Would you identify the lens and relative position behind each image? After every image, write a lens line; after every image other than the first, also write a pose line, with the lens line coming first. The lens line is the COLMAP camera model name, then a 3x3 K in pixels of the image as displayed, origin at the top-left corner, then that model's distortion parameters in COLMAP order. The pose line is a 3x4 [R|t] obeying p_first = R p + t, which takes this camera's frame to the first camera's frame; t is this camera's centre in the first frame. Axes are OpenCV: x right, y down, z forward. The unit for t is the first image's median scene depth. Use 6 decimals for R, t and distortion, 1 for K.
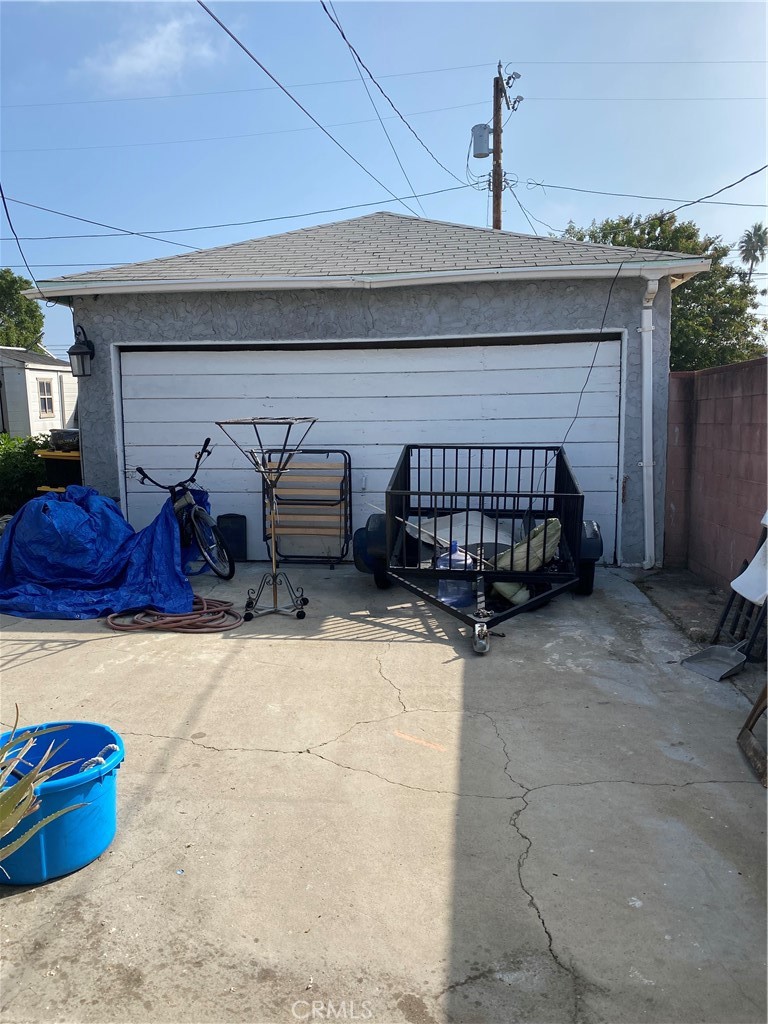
lens RADIAL K [[772.8, 0, 383.0], [0, 772.8, 494.8], [0, 0, 1]] dist [-0.001202, 0.002598]
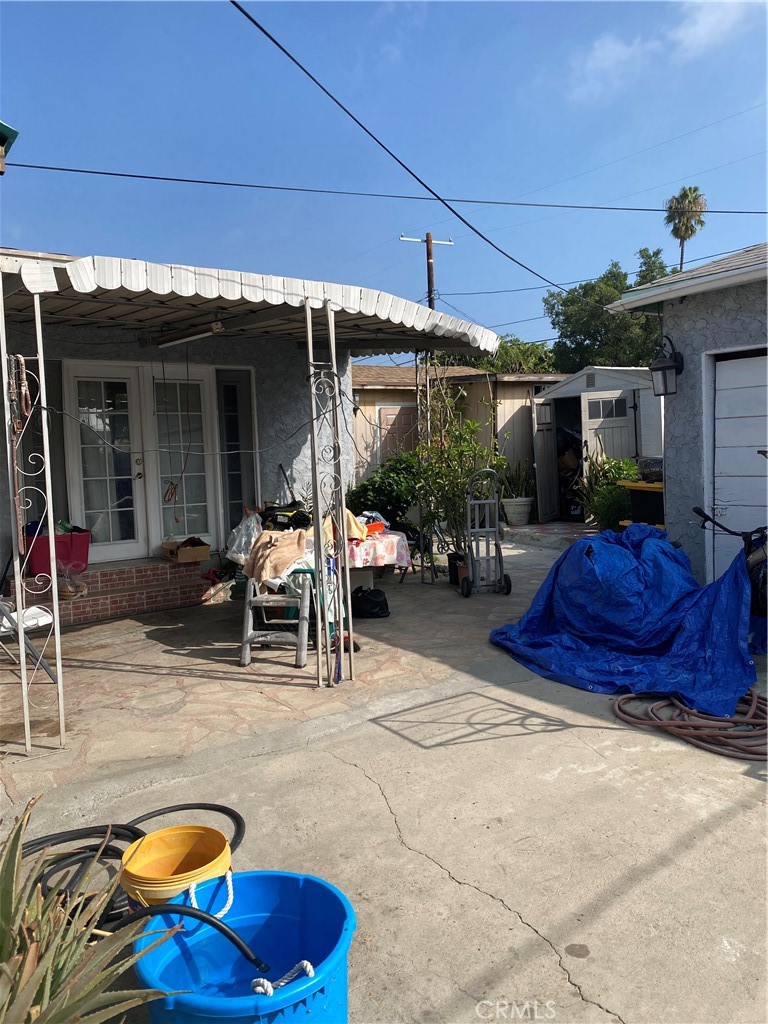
lens RADIAL K [[772.8, 0, 383.0], [0, 772.8, 494.8], [0, 0, 1]] dist [-0.001202, 0.002598]
pose [[0.643865, 0.026937, -0.764665, 0.079859], [-0.043945, 0.999032, -0.001809, -0.033672], [0.763876, 0.034768, 0.644426, 0.260289]]
